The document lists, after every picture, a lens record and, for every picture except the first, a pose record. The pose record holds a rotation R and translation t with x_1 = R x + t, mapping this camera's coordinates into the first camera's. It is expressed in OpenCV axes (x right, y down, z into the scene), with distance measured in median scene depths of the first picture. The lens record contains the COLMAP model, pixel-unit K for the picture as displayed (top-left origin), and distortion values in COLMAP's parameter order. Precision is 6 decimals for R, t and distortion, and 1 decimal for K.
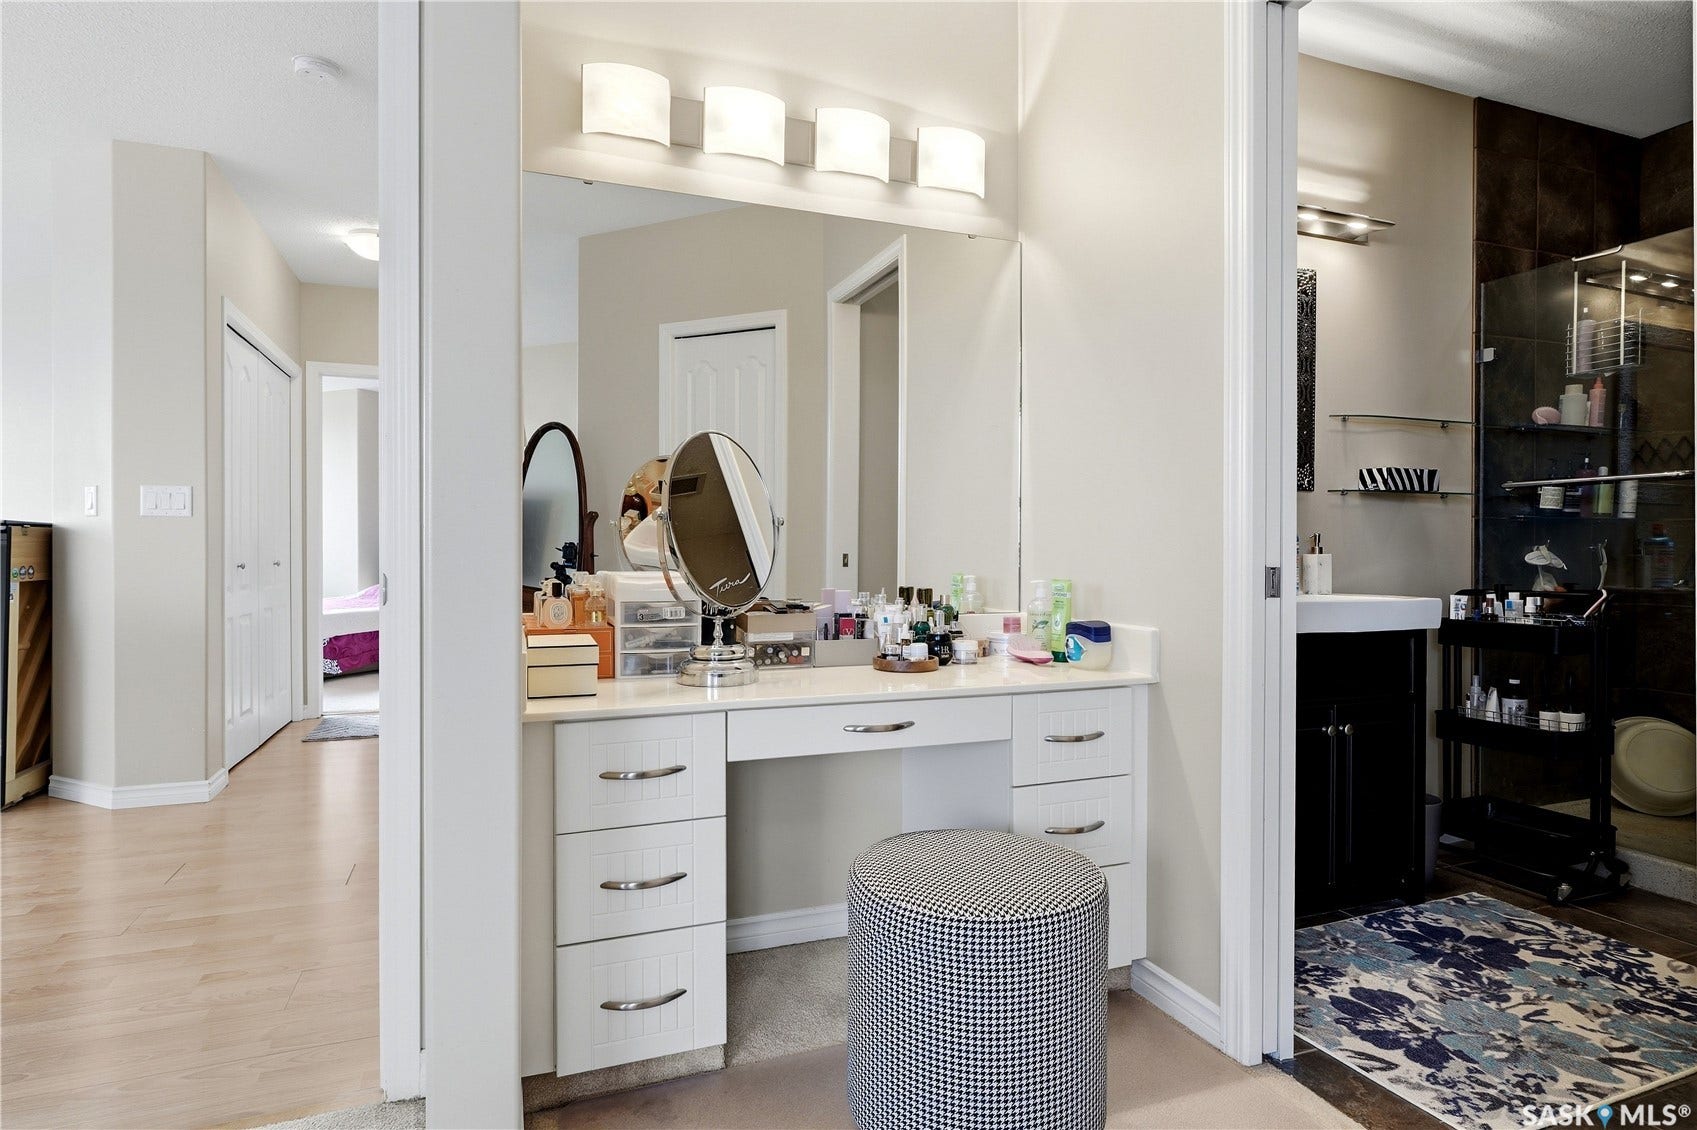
lens RADIAL K [[900.3, 0, 844.8], [0, 900.3, 554.2], [0, 0, 1]] dist [0.004573, 0.001316]
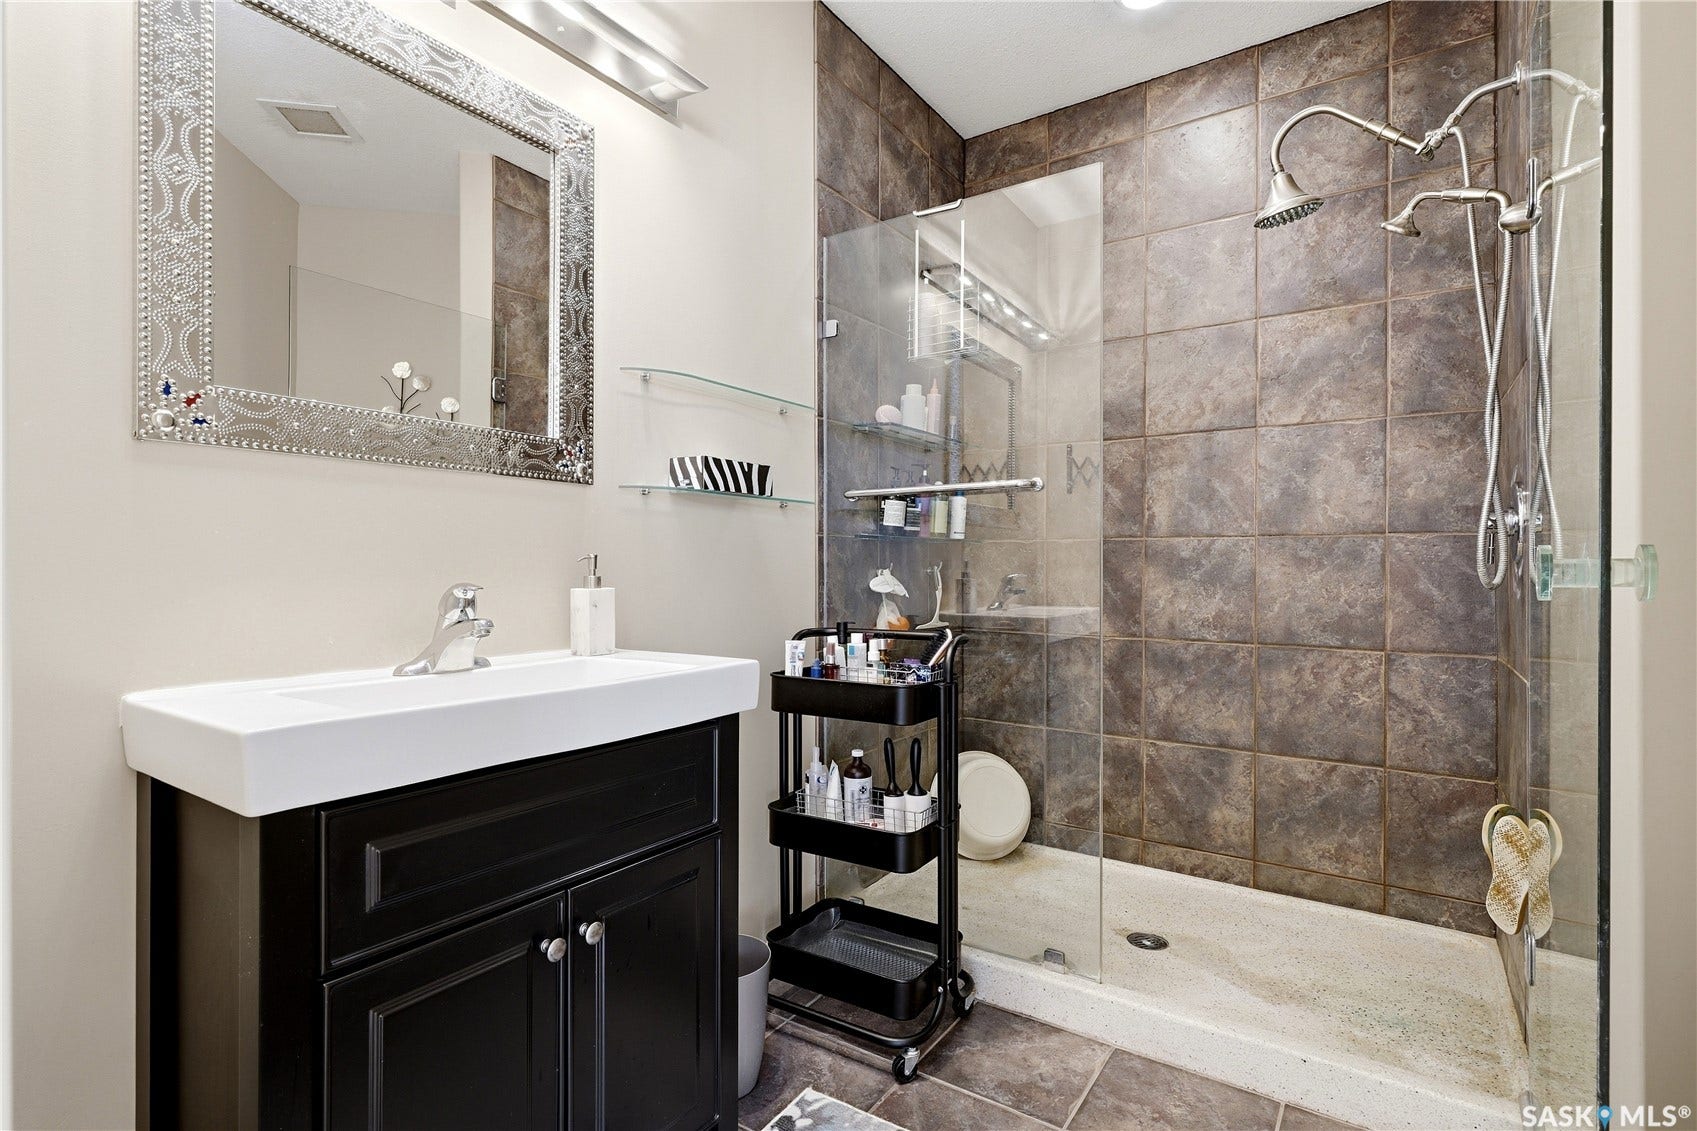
lens RADIAL K [[816.6, 0, 856.7], [0, 816.6, 564.2], [0, 0, 1]] dist [-0.002121, 0.000289]
pose [[0.812977, -0.001572, 0.582293, 0.332644], [0.004292, 0.999985, -0.003292, -0.013115], [-0.582280, 0.005176, 0.812972, 0.430515]]
